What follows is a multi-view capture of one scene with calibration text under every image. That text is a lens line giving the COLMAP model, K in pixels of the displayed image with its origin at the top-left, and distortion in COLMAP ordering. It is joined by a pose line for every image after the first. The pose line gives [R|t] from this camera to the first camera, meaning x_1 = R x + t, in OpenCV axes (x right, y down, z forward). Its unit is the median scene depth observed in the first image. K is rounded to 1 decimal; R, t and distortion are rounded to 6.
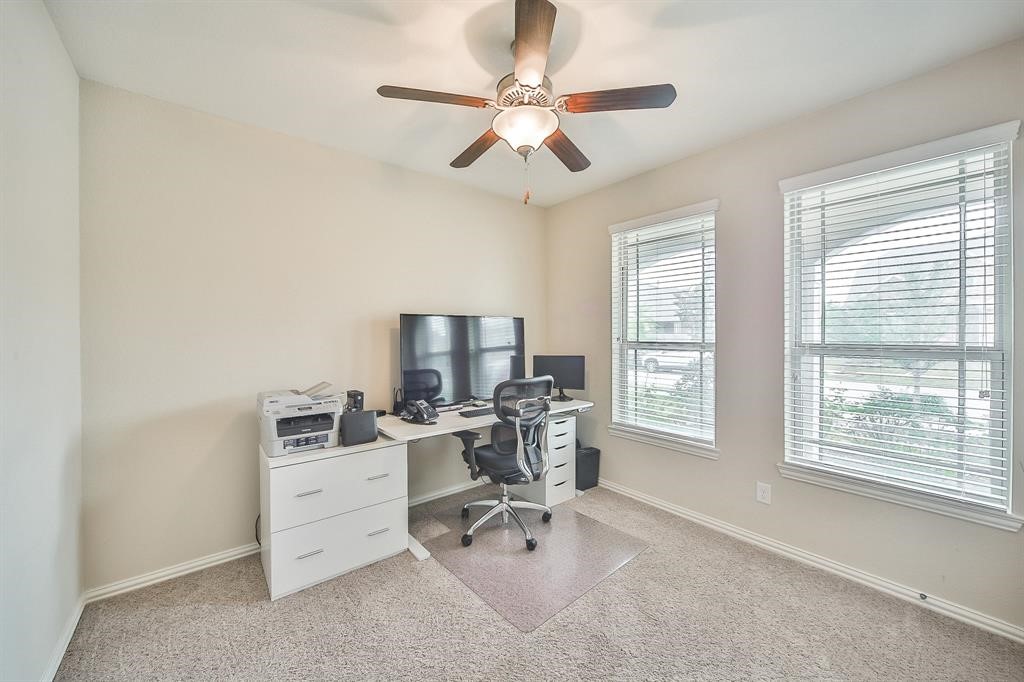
lens RADIAL K [[381.8, 0, 504.4], [0, 381.8, 343.0], [0, 0, 1]] dist [-0.012876, 0.000034]
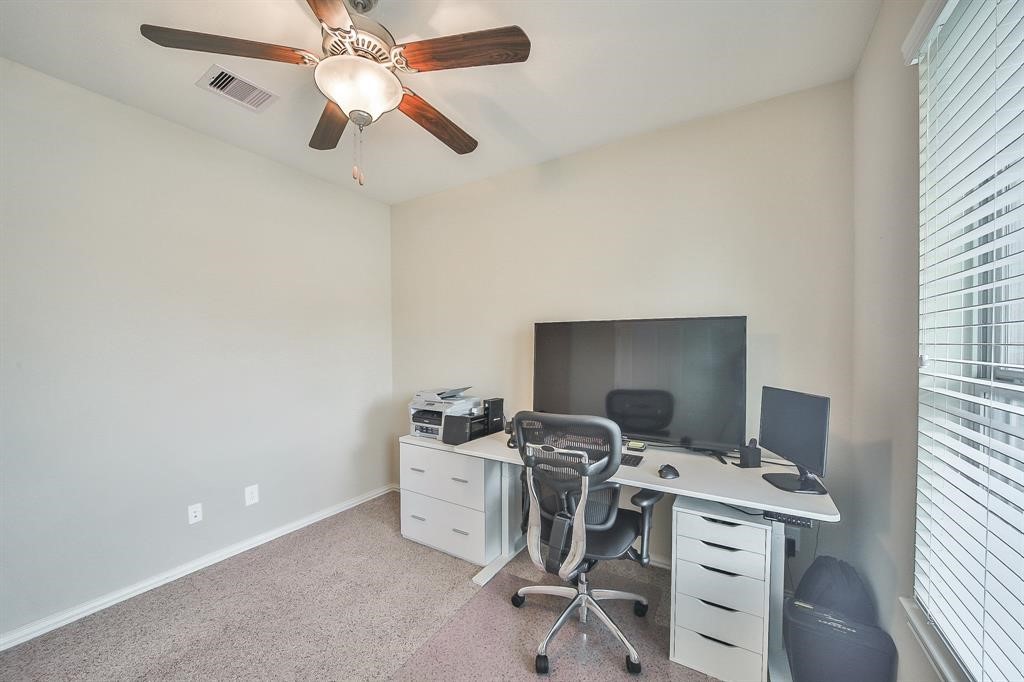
lens RADIAL K [[381.8, 0, 504.4], [0, 381.8, 343.0], [0, 0, 1]] dist [-0.012876, 0.000034]
pose [[0.325422, 0.008151, -0.945534, 0.753226], [-0.006902, 0.999957, 0.006245, -0.043148], [0.945544, 0.004494, 0.325464, 0.805068]]
